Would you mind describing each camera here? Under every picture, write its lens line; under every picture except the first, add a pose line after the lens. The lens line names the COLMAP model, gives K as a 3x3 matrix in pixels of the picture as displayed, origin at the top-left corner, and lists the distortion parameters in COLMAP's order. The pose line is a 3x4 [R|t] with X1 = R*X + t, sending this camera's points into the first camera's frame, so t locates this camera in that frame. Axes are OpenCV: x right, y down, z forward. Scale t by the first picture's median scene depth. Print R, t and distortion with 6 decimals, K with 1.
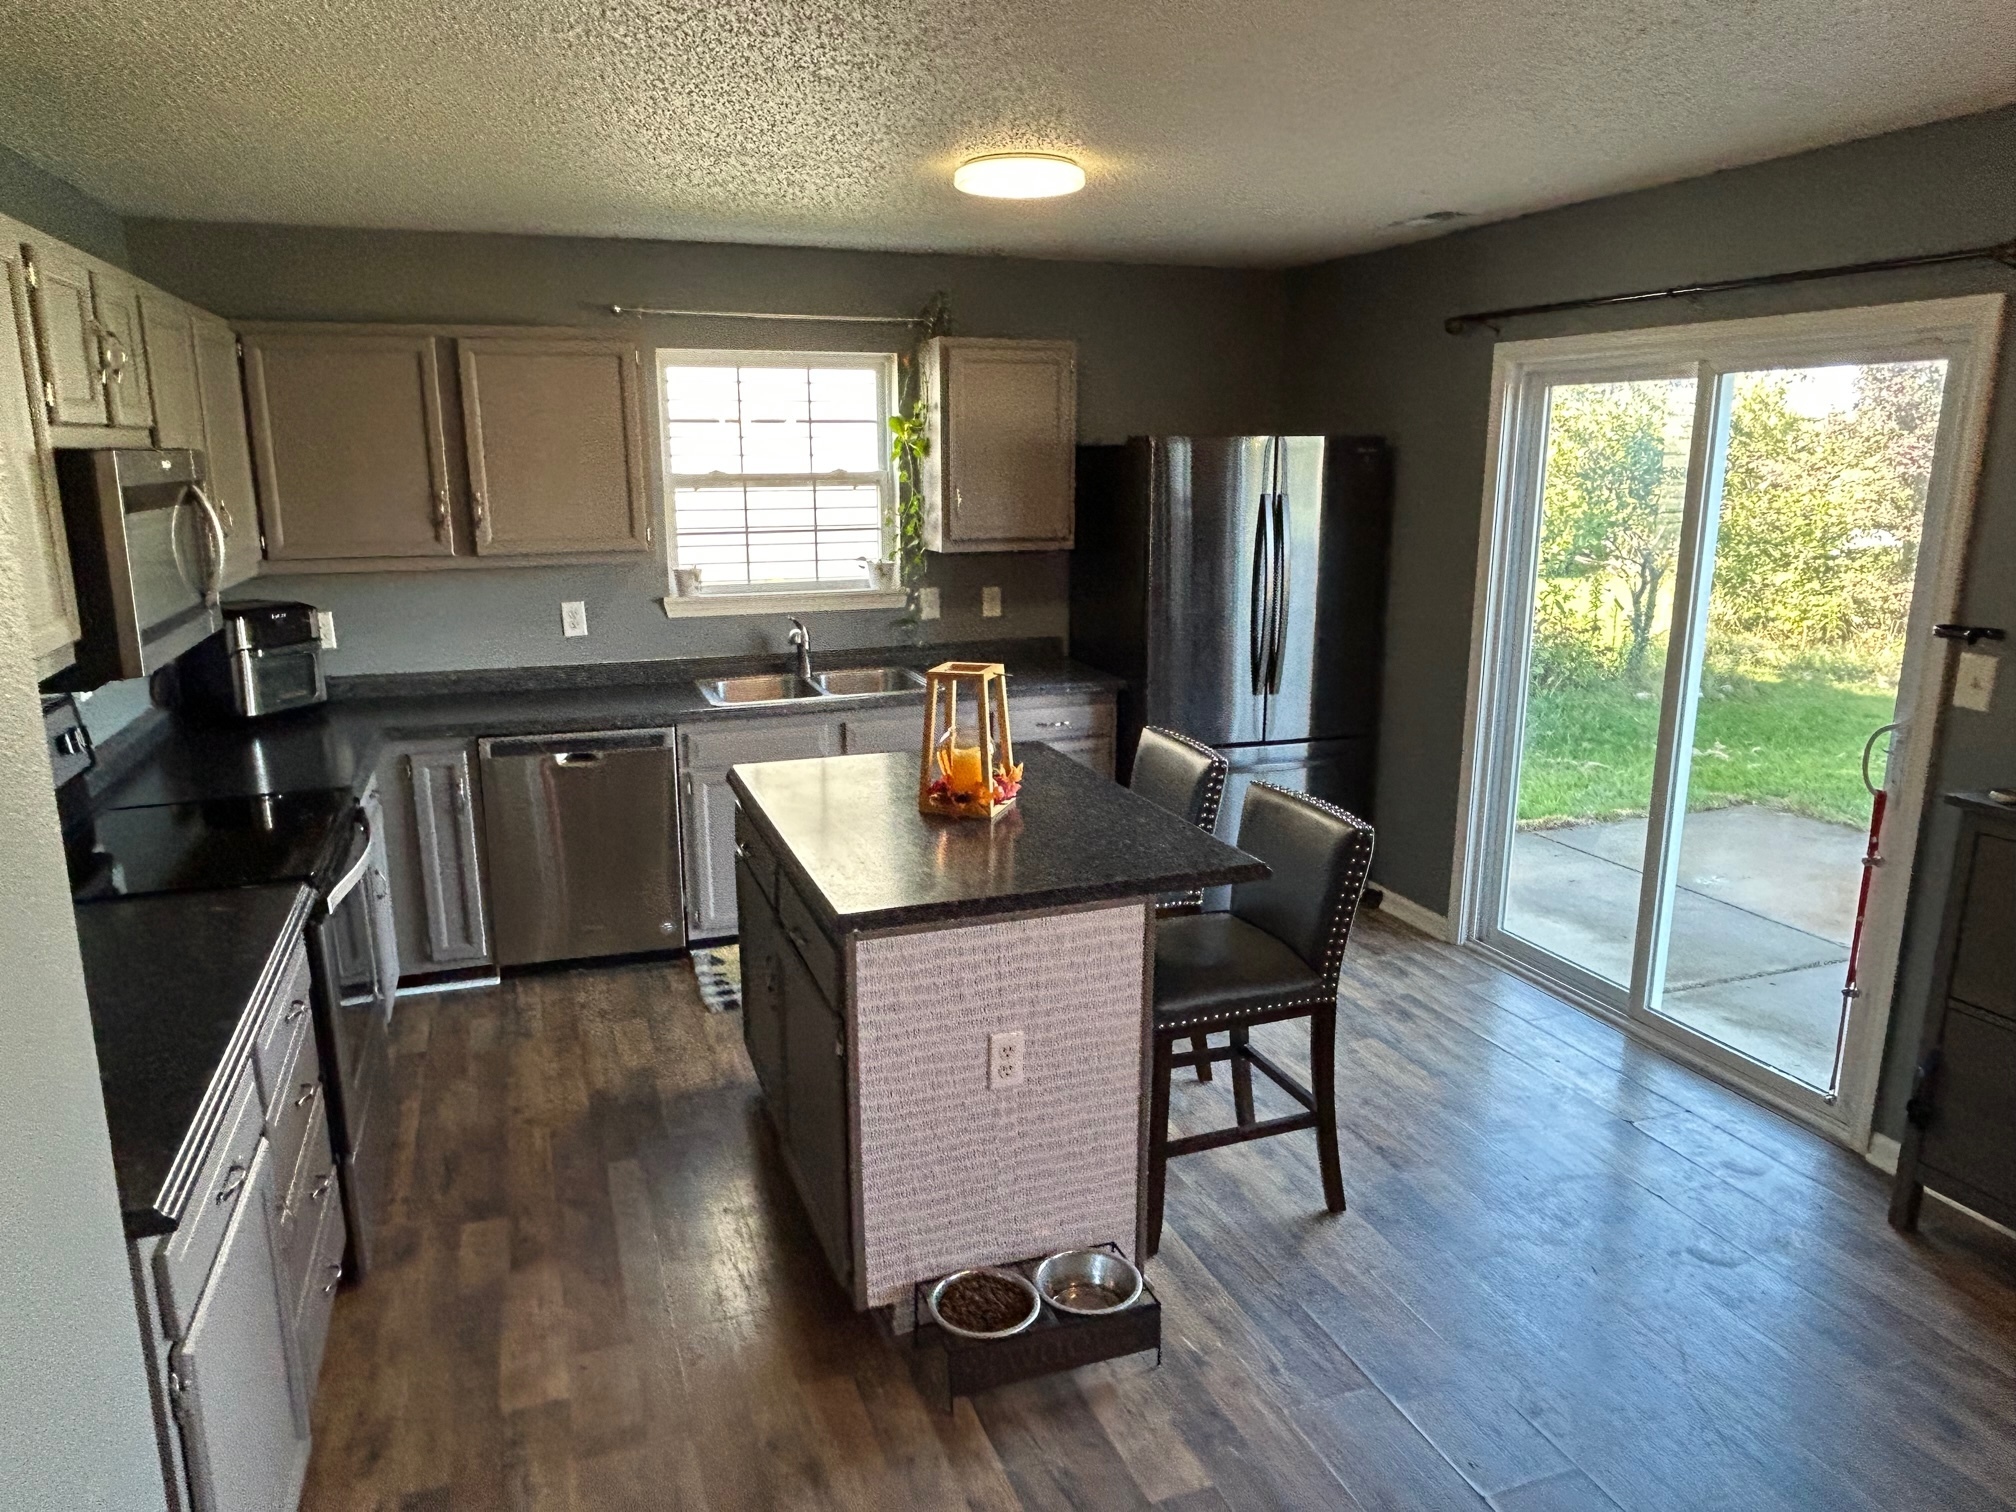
lens RADIAL K [[1319.4, 0, 1004.5], [0, 1319.4, 744.2], [0, 0, 1]] dist [0.002129, 0.002358]
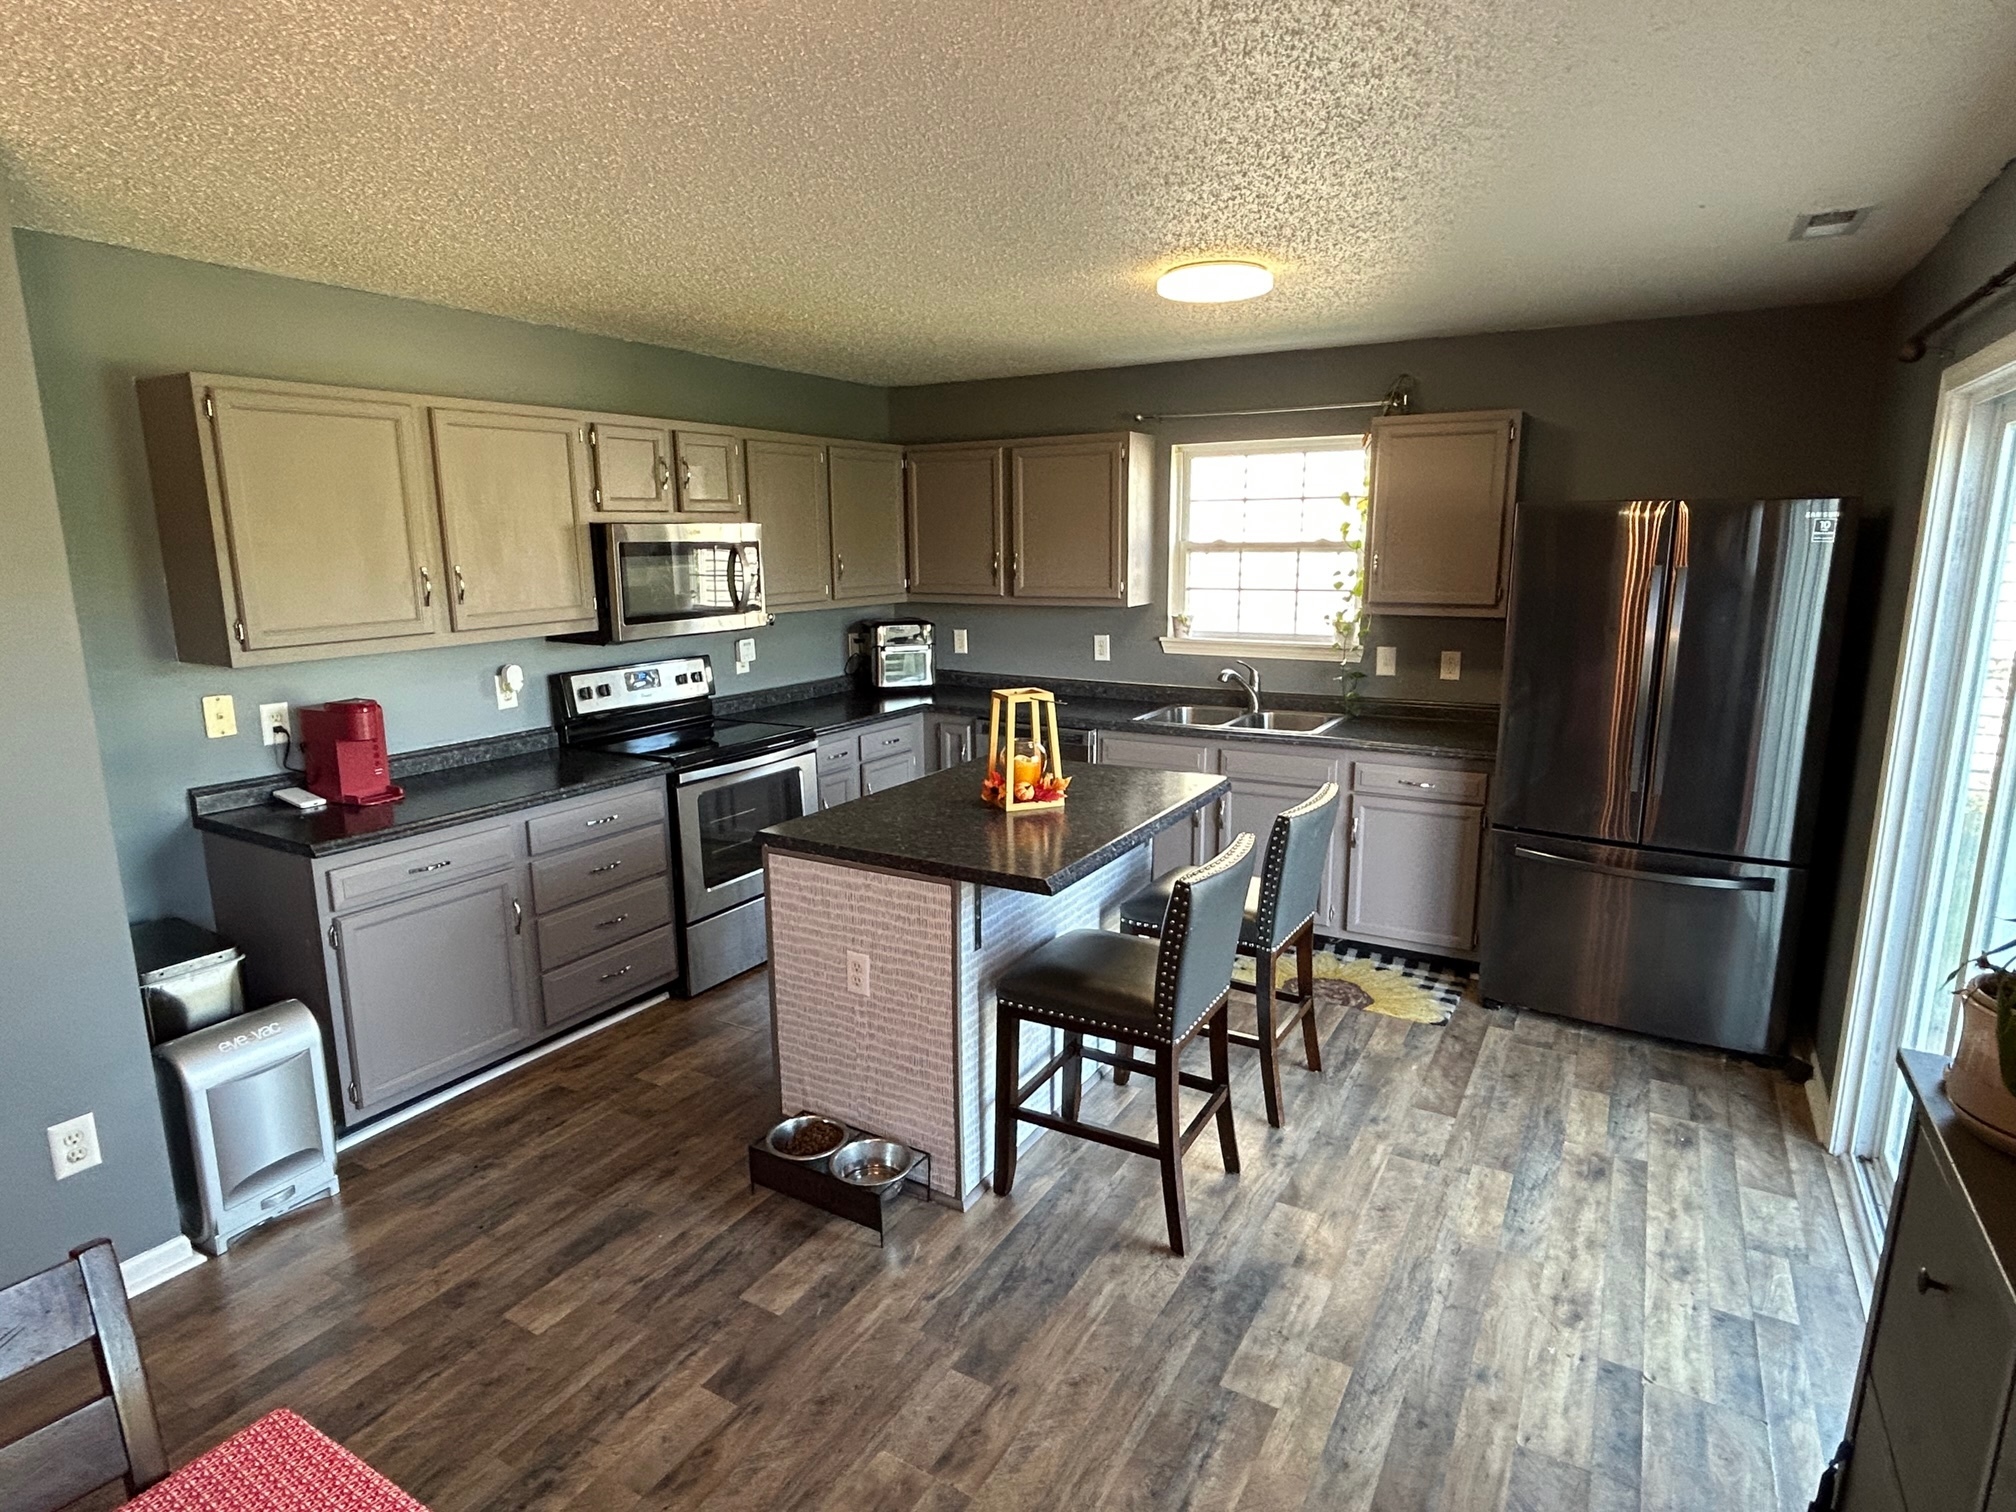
lens RADIAL K [[1106.6, 0, 1008.0], [0, 1106.6, 756.0], [0, 0, 1]] dist [0.002879, 0.000239]
pose [[0.639338, 0.148552, -0.754440, 0.484319], [-0.161215, 0.985250, 0.057381, -0.035089], [0.751835, 0.084941, 0.653857, 0.193306]]
